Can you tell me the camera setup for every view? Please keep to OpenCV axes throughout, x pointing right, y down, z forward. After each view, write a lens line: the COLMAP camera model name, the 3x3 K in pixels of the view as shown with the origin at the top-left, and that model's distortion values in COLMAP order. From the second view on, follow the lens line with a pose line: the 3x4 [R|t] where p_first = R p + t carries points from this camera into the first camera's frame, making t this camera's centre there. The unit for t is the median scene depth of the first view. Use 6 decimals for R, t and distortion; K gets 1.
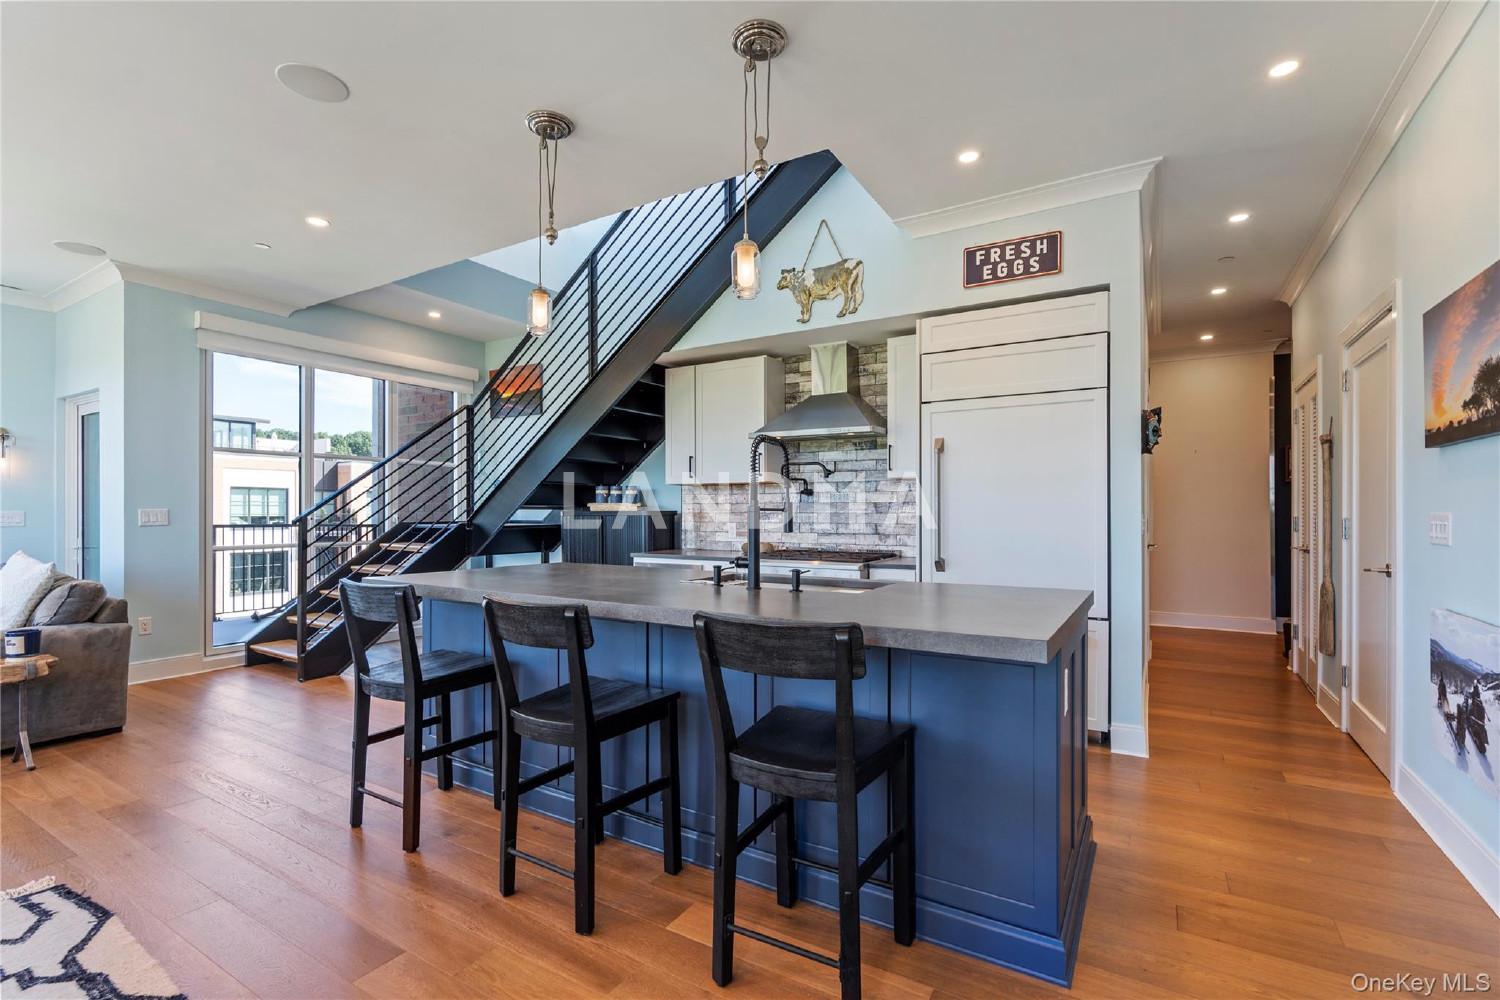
lens RADIAL K [[688.7, 0, 750.0], [0, 688.7, 500.0], [0, 0, 1]] dist [-0.003487, 0.000340]
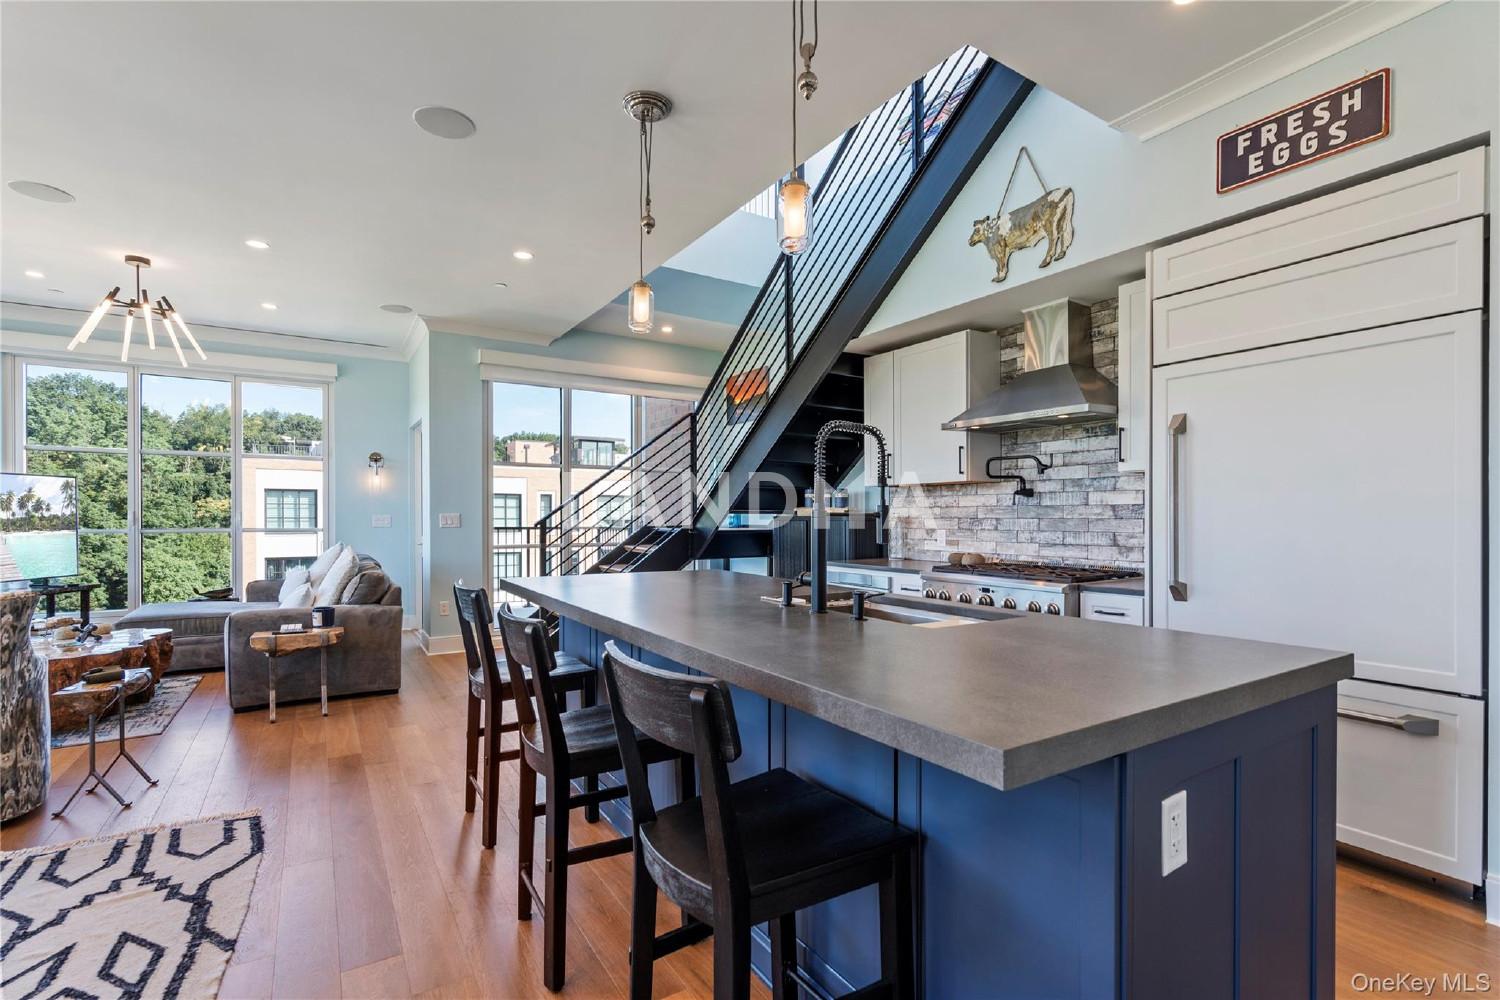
lens RADIAL K [[692.1, 0, 747.5], [0, 692.1, 511.4], [0, 0, 1]] dist [0.002026, 0.000443]
pose [[0.893932, -0.001693, -0.448198, 0.179750], [0.006115, 0.999946, 0.008418, 0.002151], [0.448160, -0.010266, 0.893894, 0.144493]]
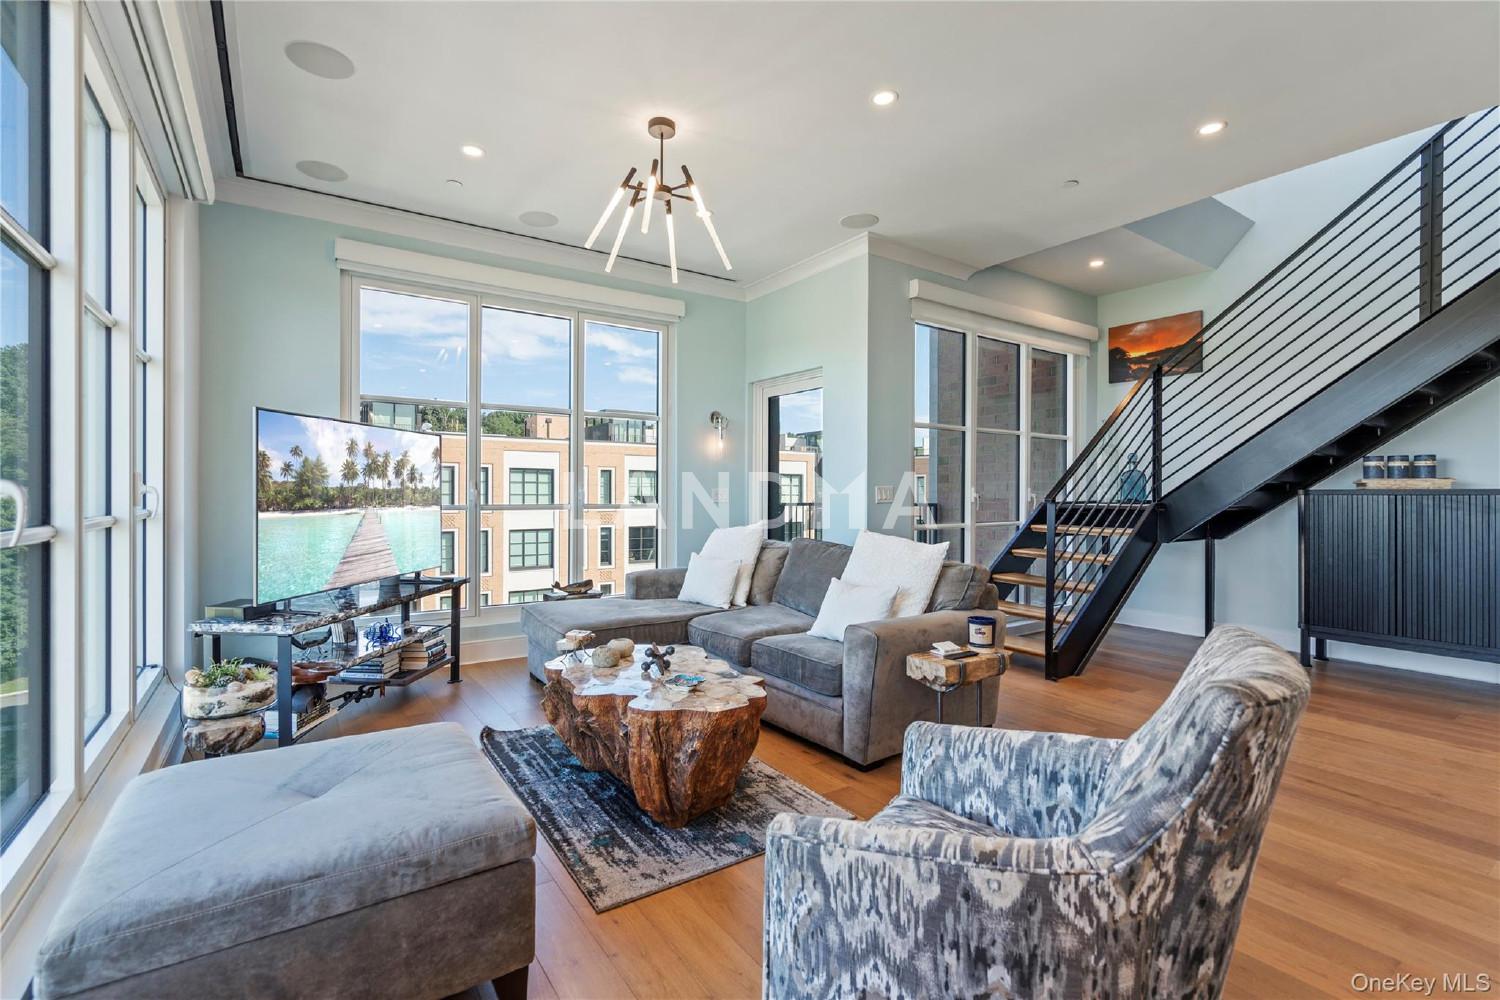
lens RADIAL K [[678.6, 0, 754.1], [0, 678.6, 487.1], [0, 0, 1]] dist [-0.001024, 0.000054]
pose [[0.911906, -0.001450, -0.410398, -0.721854], [0.005329, 0.999951, 0.008309, 0.006785], [0.410365, -0.009765, 0.911869, 0.046363]]
